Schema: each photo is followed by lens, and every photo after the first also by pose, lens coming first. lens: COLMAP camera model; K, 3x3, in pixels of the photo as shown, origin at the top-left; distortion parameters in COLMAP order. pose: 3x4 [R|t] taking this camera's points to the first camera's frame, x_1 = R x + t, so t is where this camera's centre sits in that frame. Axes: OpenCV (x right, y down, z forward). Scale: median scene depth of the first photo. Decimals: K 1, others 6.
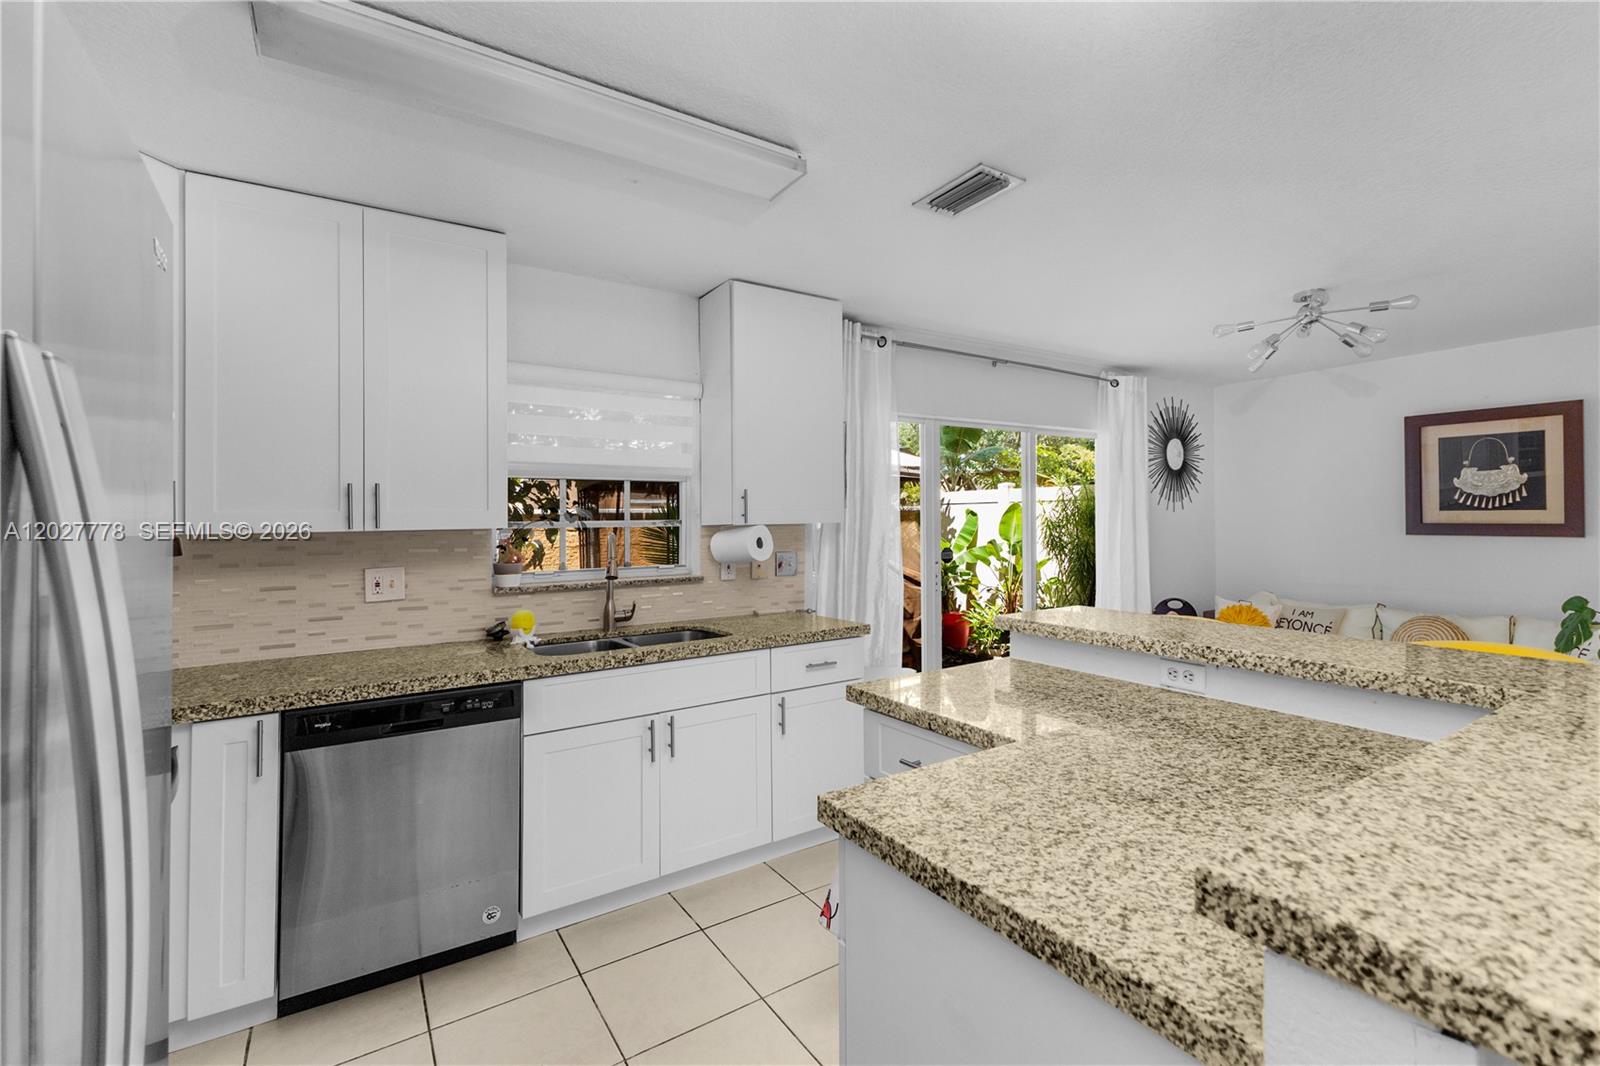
lens RADIAL K [[701.4, 0, 785.4], [0, 701.4, 518.3], [0, 0, 1]] dist [0.014261, -0.003547]
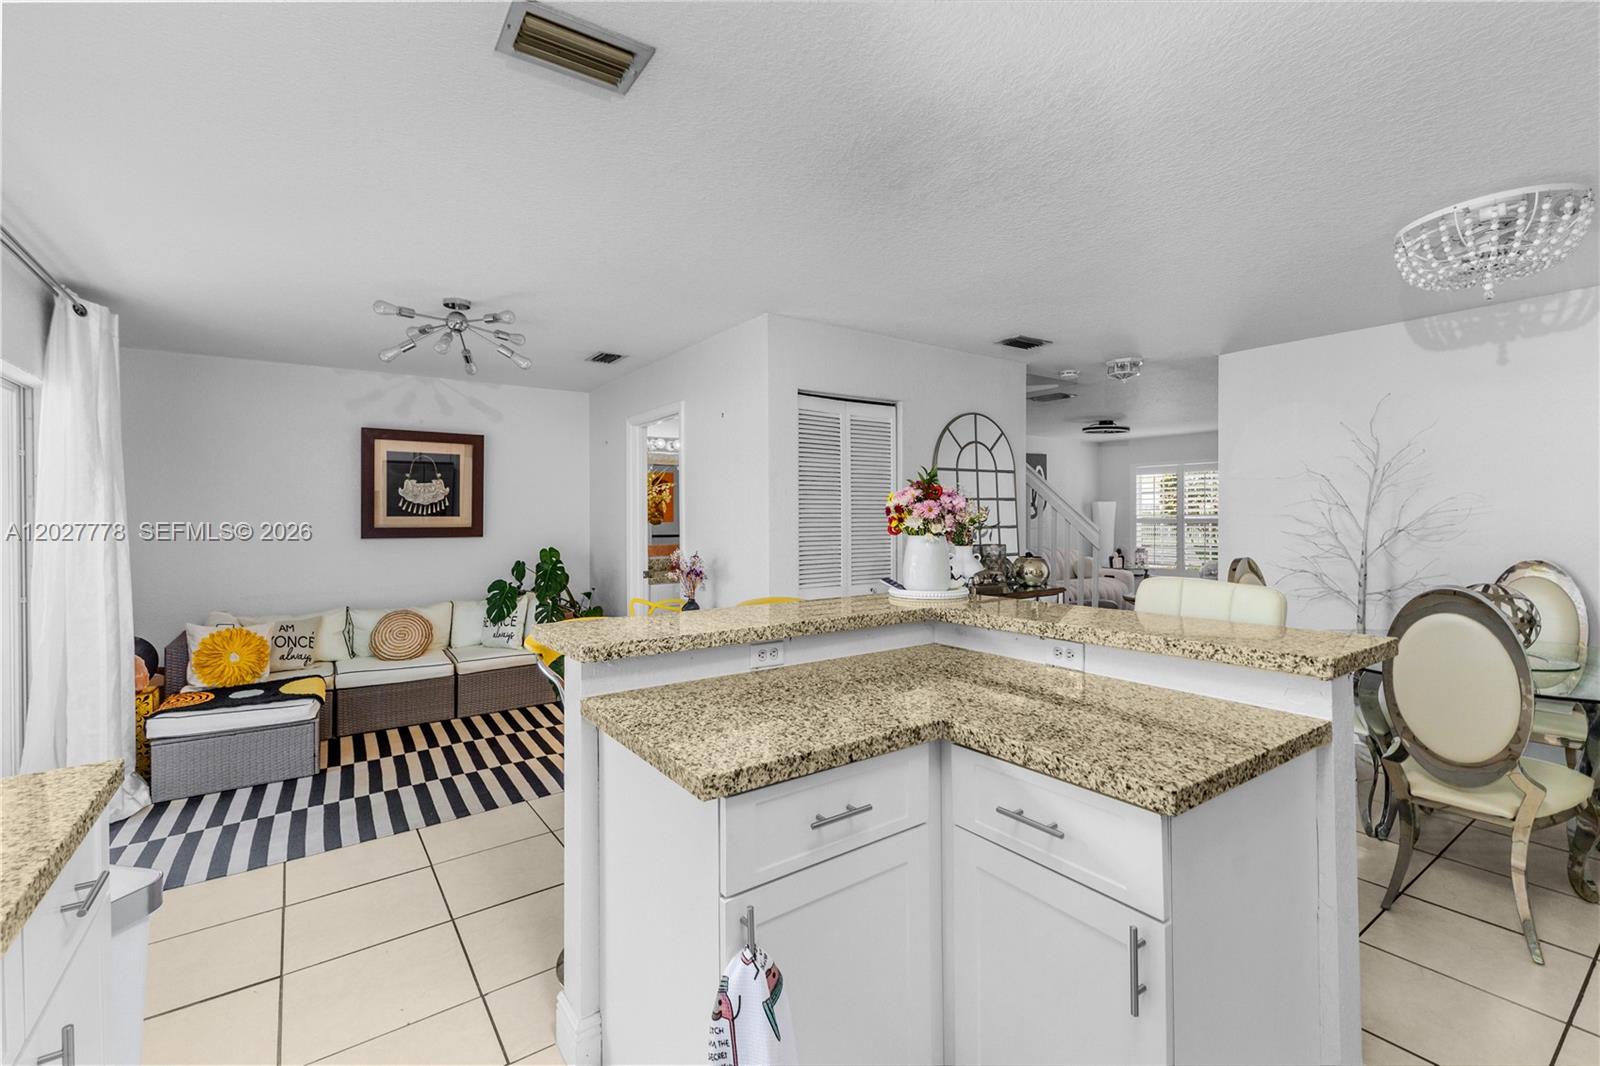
lens RADIAL K [[701.4, 0, 813.7], [0, 701.4, 529.7], [0, 0, 1]] dist [0.014261, -0.003547]
pose [[-0.062075, -0.006694, 0.998049, -0.241606], [0.004751, 0.999964, 0.007002, 0.005887], [-0.998060, 0.005176, -0.062041, 0.420006]]
